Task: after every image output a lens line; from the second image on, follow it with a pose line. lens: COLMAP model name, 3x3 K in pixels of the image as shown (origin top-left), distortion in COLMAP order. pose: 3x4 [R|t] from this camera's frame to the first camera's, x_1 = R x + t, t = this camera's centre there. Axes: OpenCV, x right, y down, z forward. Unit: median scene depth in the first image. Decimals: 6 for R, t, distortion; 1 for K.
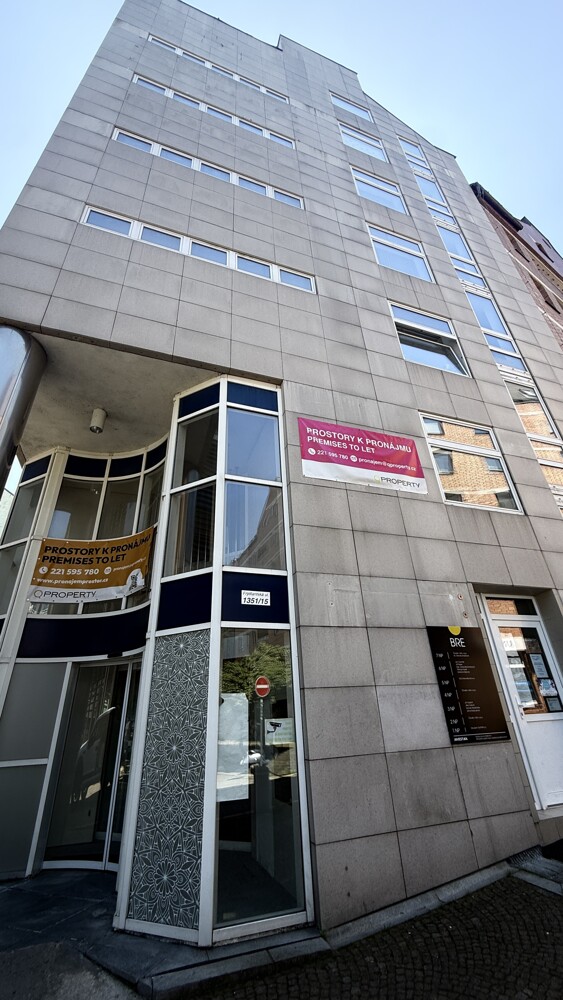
lens RADIAL K [[397.3, 0, 281.9], [0, 397.3, 497.0], [0, 0, 1]] dist [-0.000105, -0.000167]
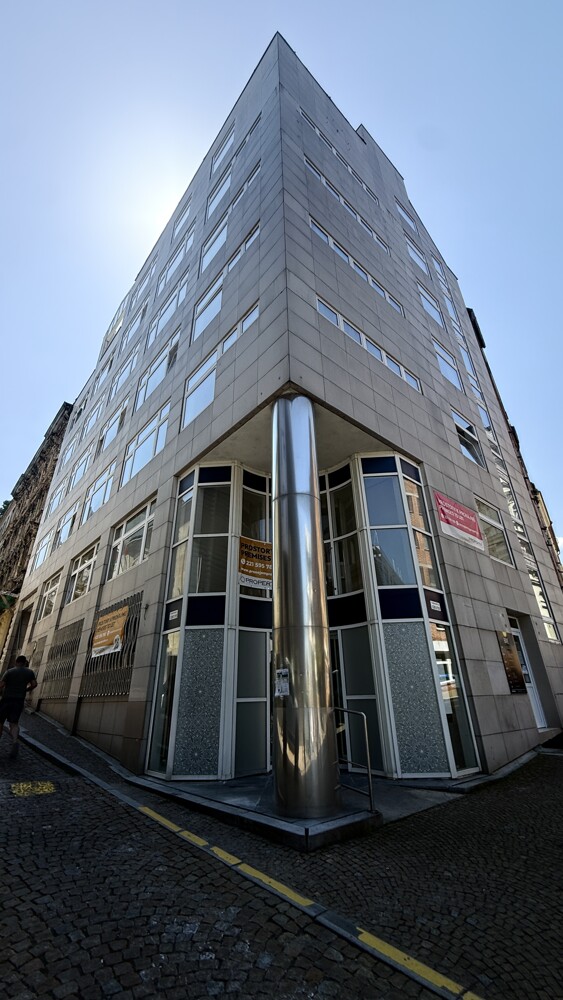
lens RADIAL K [[397.3, 0, 276.8], [0, 397.3, 498.9], [0, 0, 1]] dist [-0.000105, -0.000167]
pose [[0.929757, 0.192529, 0.313822, -0.981714], [-0.201762, 0.979430, -0.003118, -0.038598], [-0.307967, -0.060418, 0.949477, -0.281329]]
